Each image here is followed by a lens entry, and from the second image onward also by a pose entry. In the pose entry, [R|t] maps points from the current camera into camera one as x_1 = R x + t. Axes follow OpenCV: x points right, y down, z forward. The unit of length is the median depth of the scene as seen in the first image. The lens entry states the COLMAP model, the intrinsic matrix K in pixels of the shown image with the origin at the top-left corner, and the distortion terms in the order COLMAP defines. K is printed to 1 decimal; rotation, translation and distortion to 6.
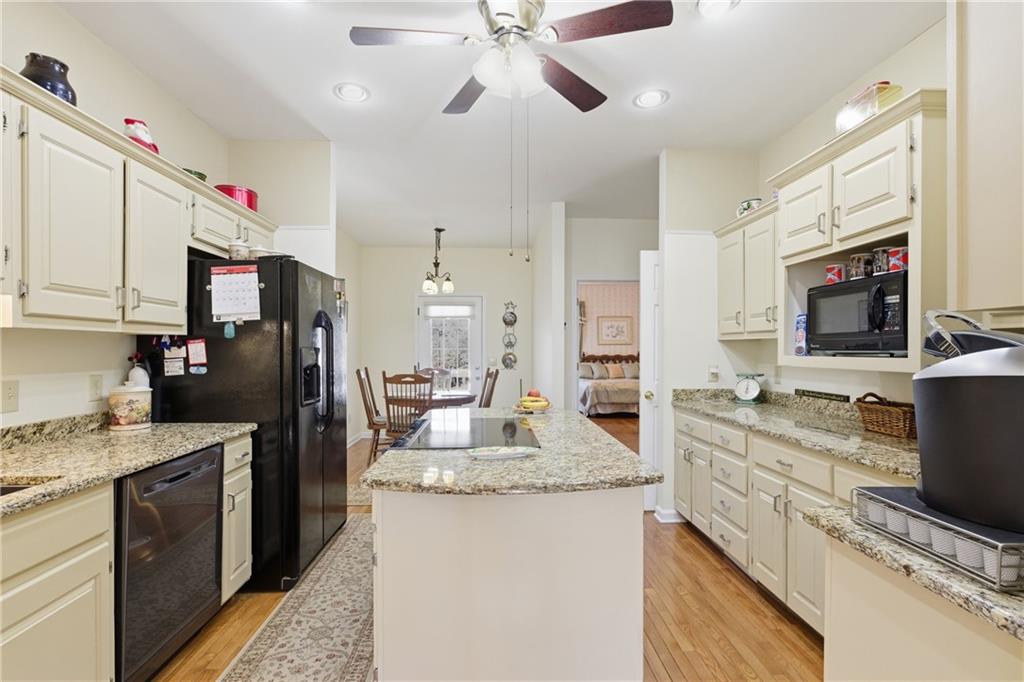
lens RADIAL K [[485.7, 0, 512.0], [0, 485.7, 345.0], [0, 0, 1]] dist [-0.002484, 0.000065]
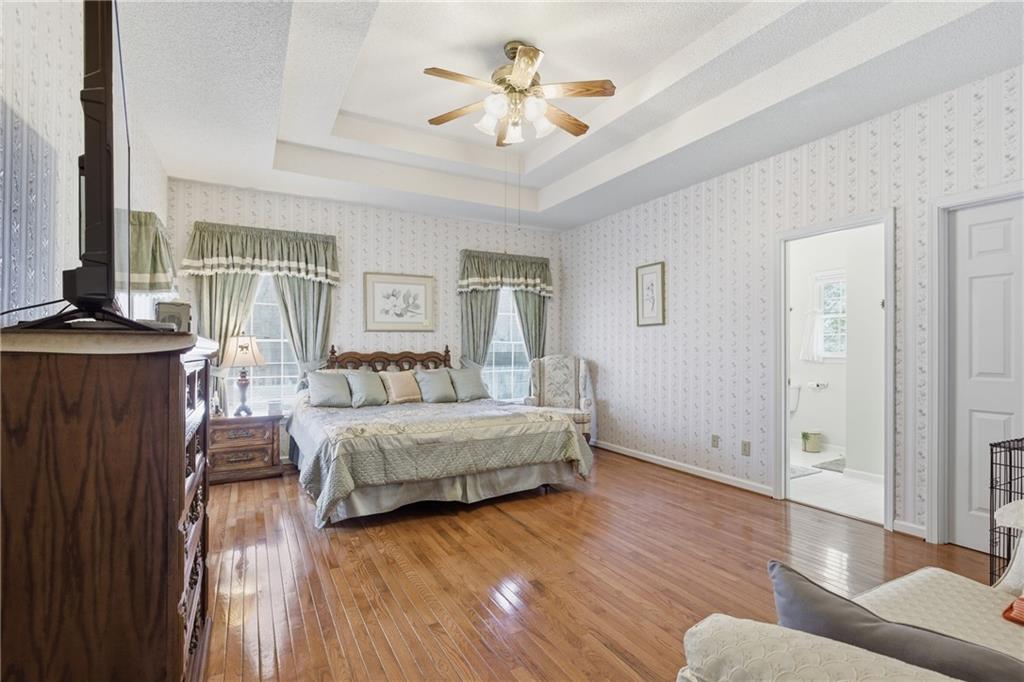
lens RADIAL K [[485.7, 0, 511.4], [0, 485.7, 345.3], [0, 0, 1]] dist [-0.002484, 0.000065]
pose [[0.902545, 0.004620, 0.430572, 0.115069], [-0.004871, 0.999988, -0.000521, 0.014985], [-0.430569, -0.001627, 0.902556, 0.575915]]
